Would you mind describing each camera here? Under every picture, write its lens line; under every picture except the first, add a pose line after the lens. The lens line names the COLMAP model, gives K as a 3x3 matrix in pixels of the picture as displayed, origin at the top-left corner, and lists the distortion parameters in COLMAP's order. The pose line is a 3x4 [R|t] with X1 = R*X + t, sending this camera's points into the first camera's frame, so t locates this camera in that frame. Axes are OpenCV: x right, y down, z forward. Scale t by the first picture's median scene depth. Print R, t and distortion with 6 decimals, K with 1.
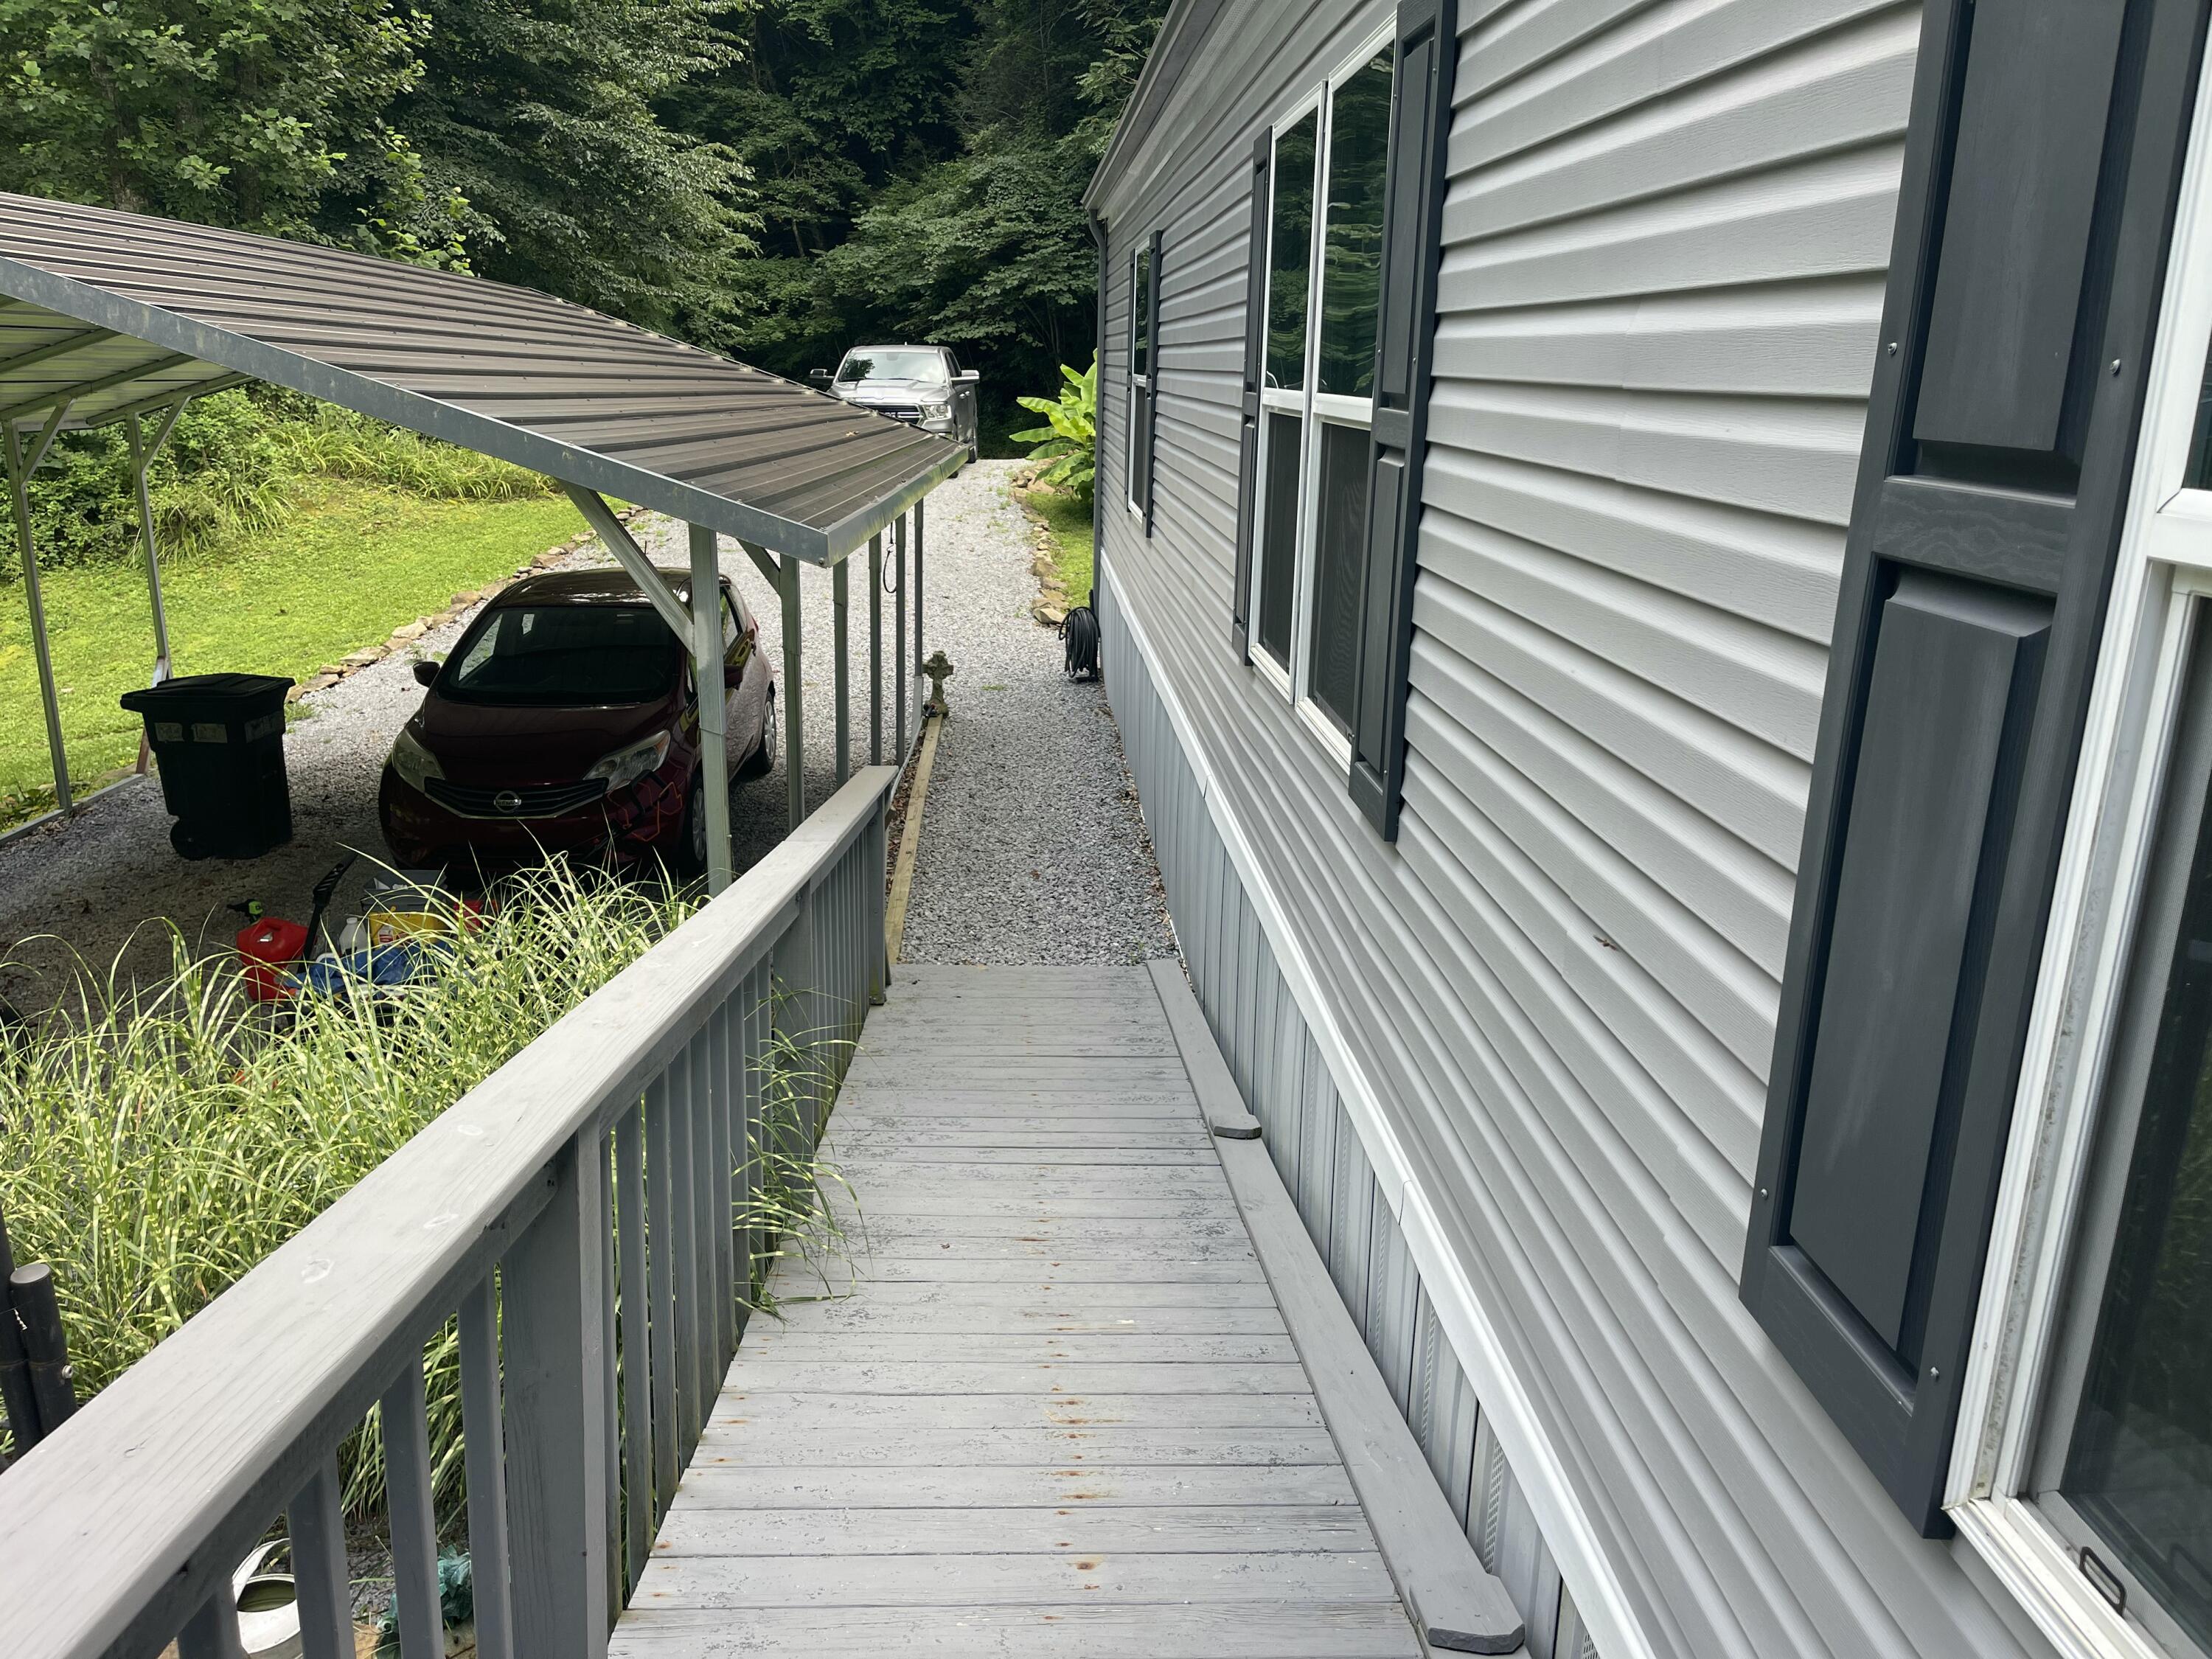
lens RADIAL K [[1652.5, 0, 1109.9], [0, 1652.5, 850.7], [0, 0, 1]] dist [0.083893, -0.118182]
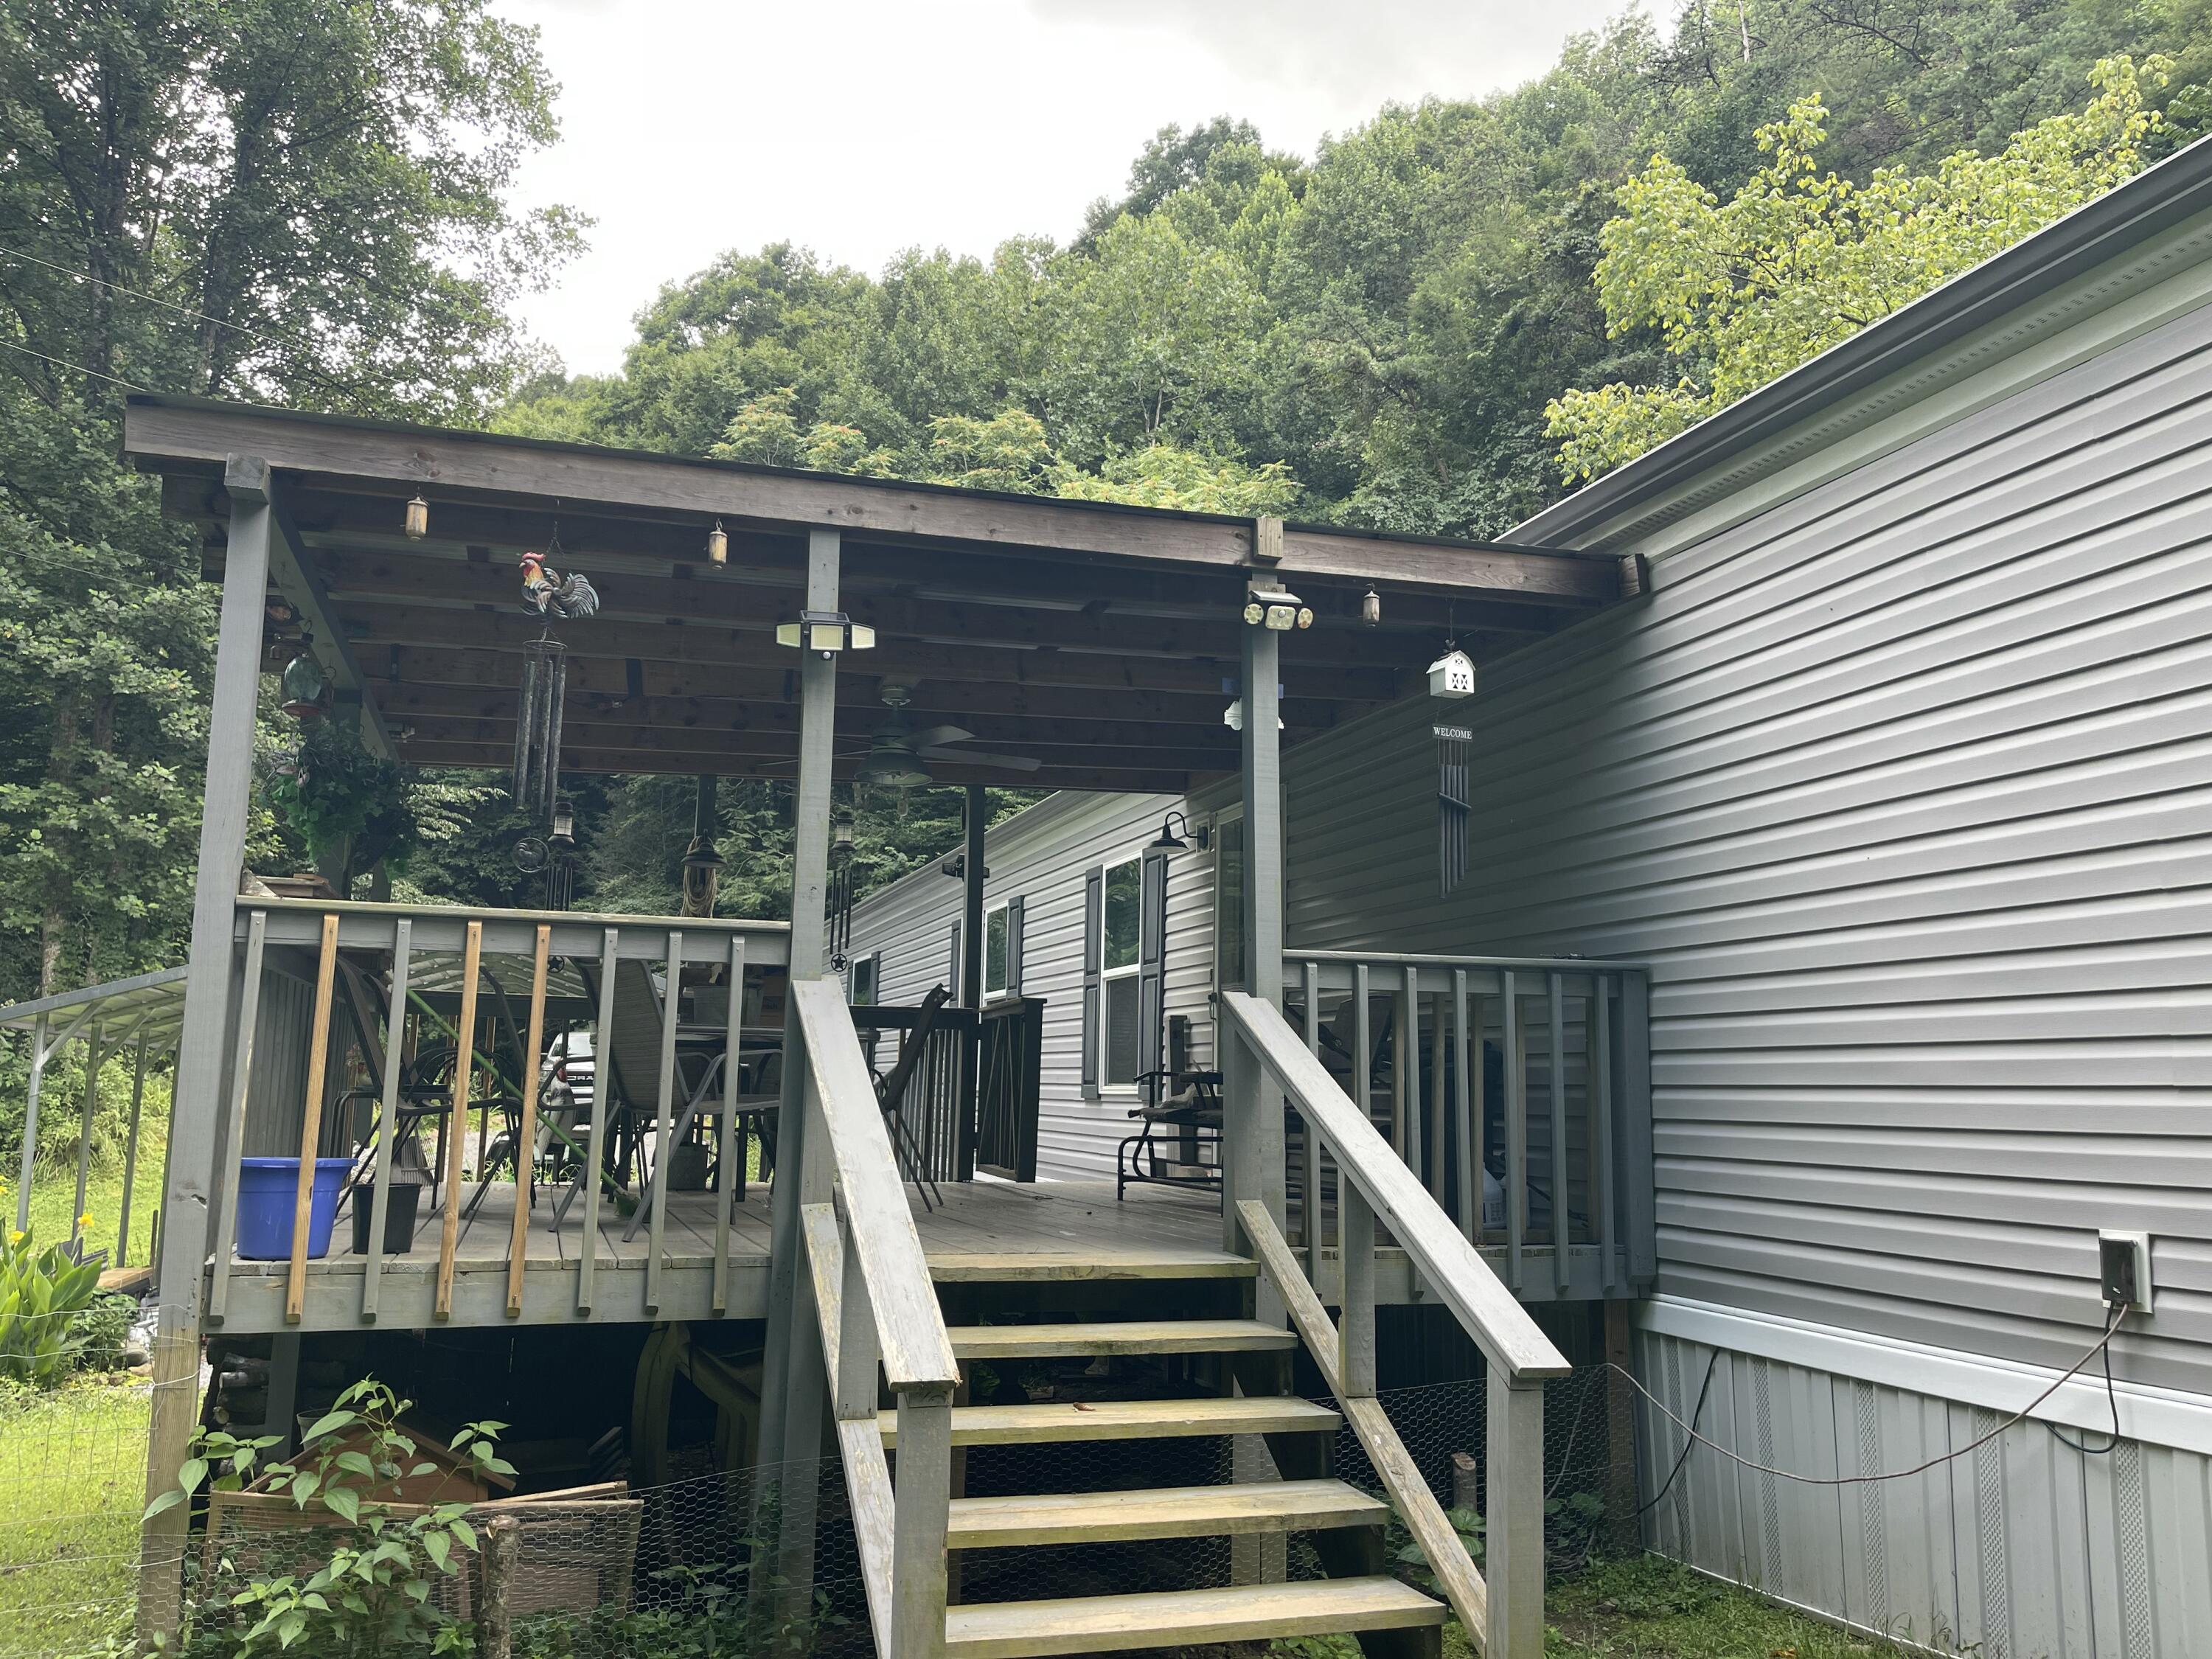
lens RADIAL K [[1652.5, 0, 1109.9], [0, 1652.5, 850.7], [0, 0, 1]] dist [0.083893, -0.118182]
pose [[0.963383, 0.037191, 0.265538, -0.054376], [0.074962, 0.913486, -0.399906, 0.080118], [-0.257438, 0.405168, 0.877249, -0.210073]]
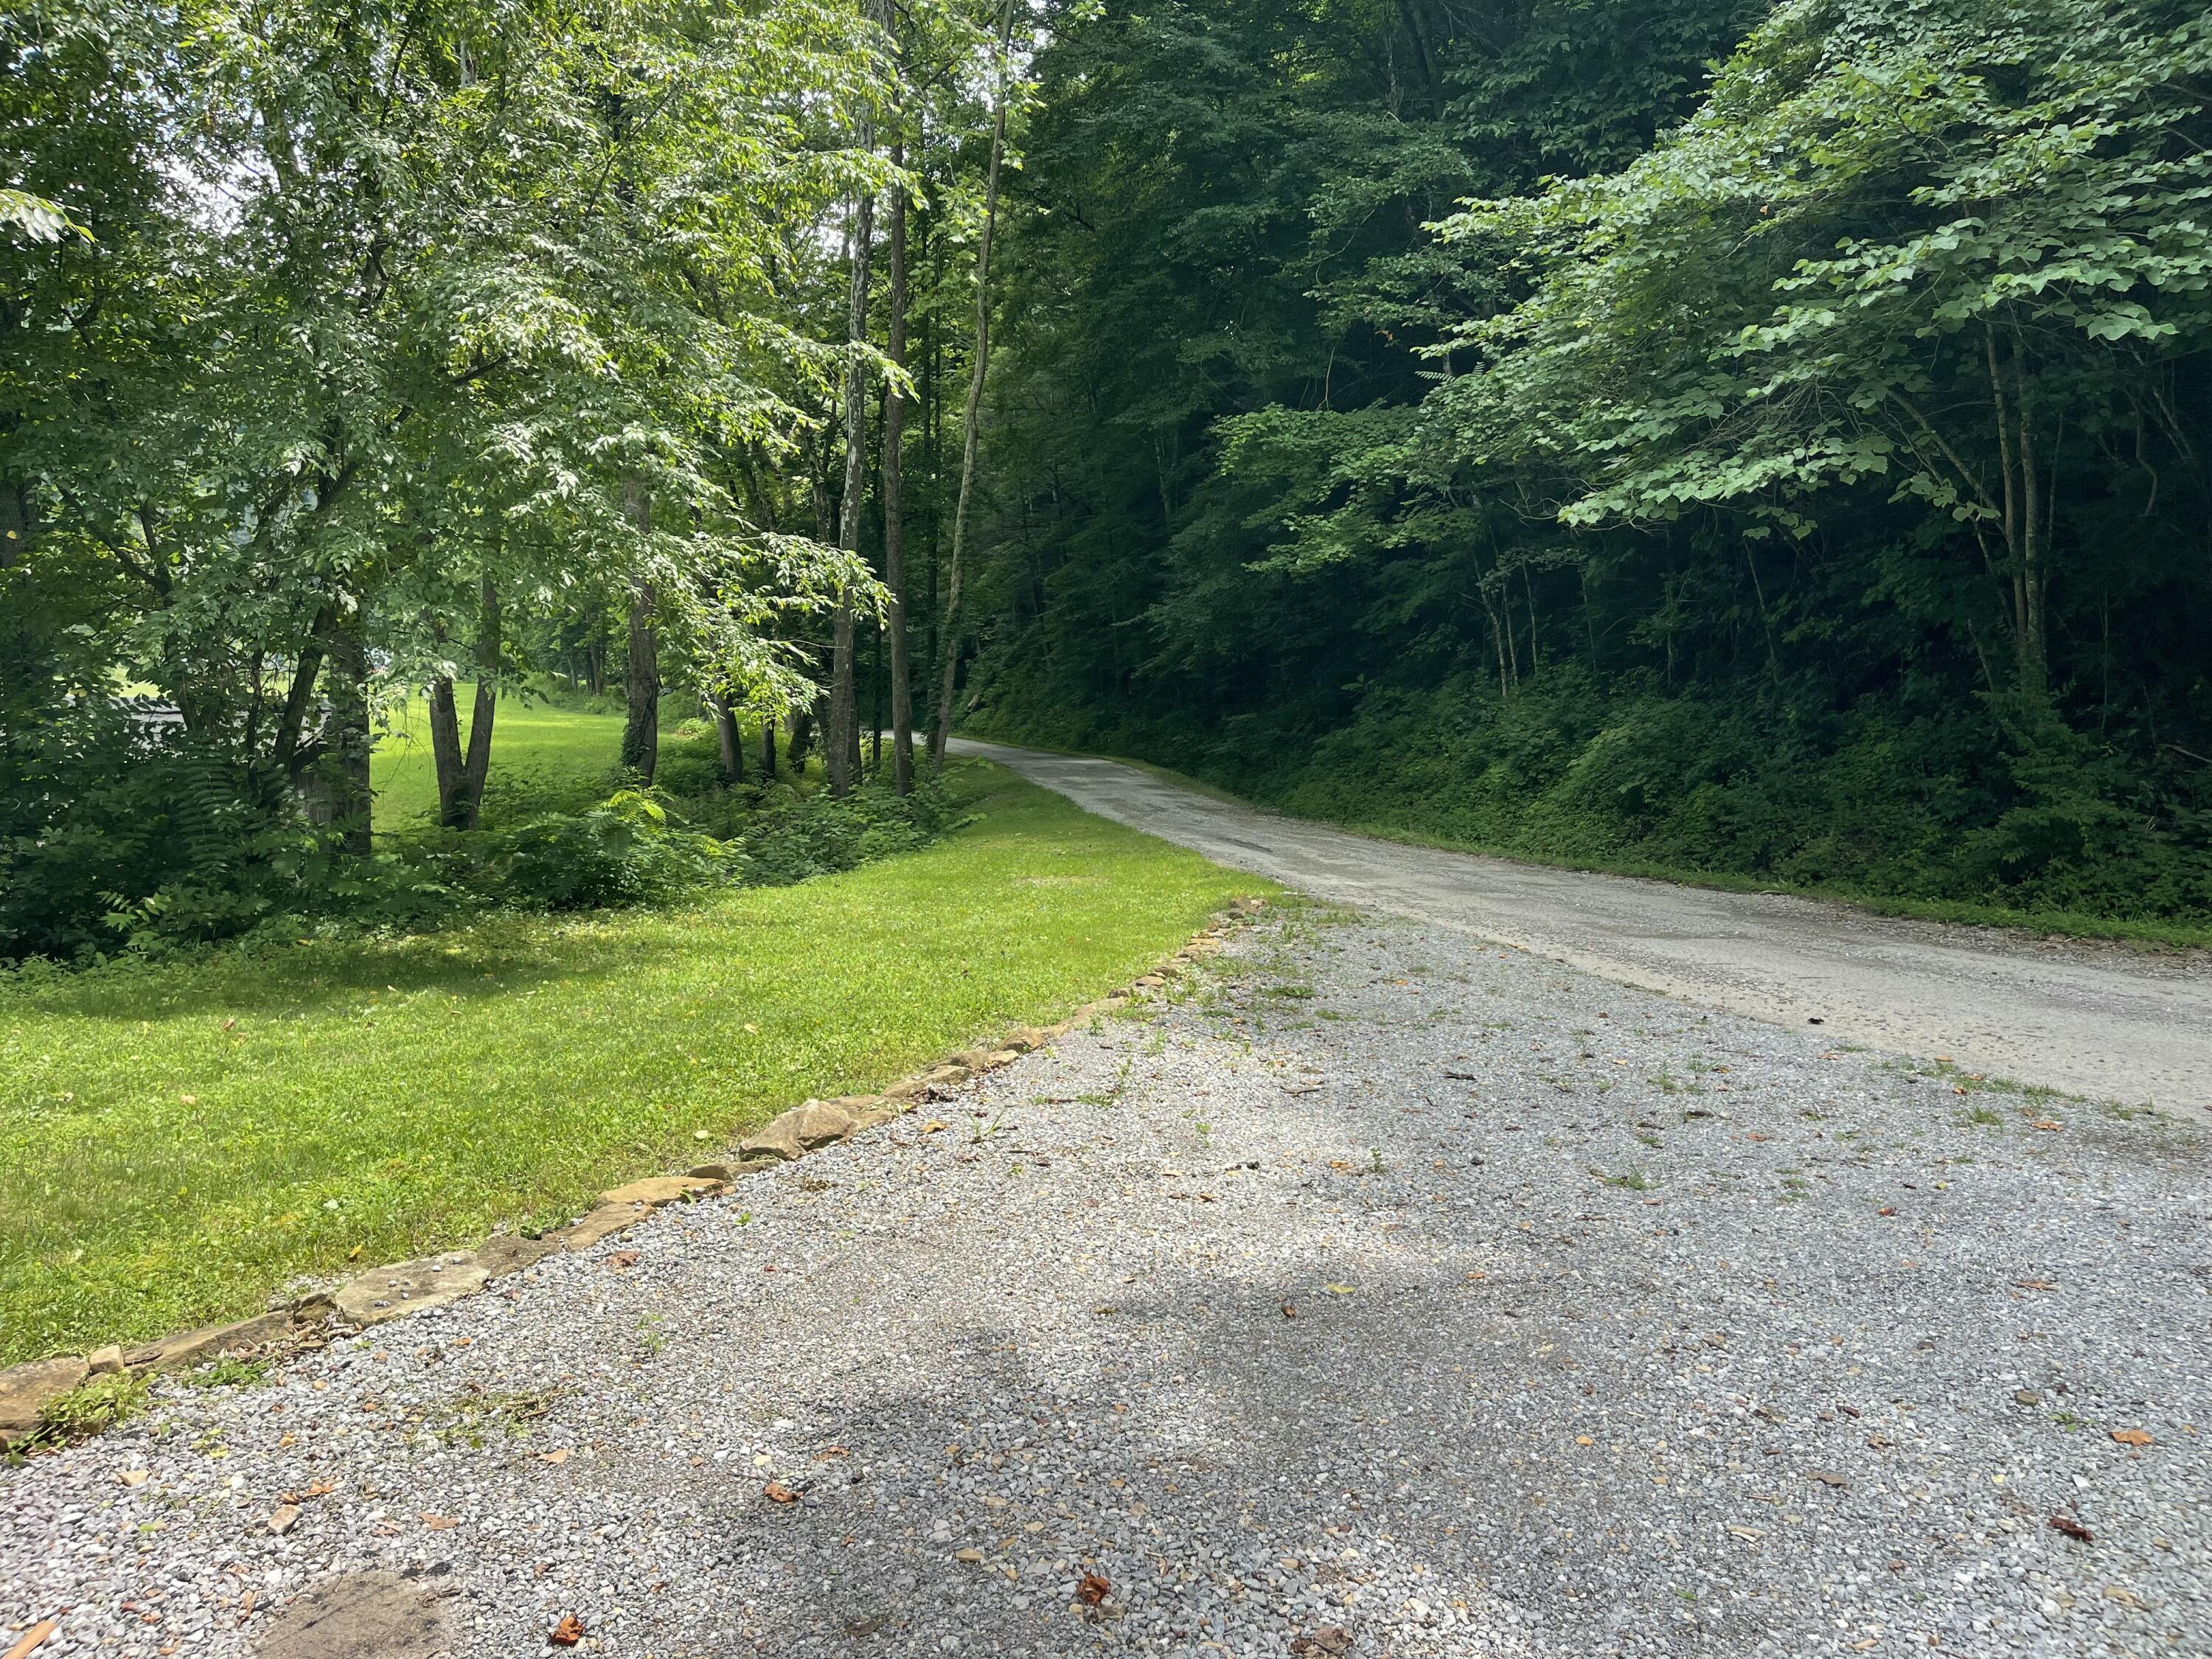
lens RADIAL K [[1652.5, 0, 1109.9], [0, 1652.5, 850.7], [0, 0, 1]] dist [0.083893, -0.118182]
pose [[0.885495, 0.062828, -0.460381, -0.039299], [-0.129556, 0.984907, -0.114778, -0.202854], [0.446221, 0.161280, 0.880270, 0.712803]]
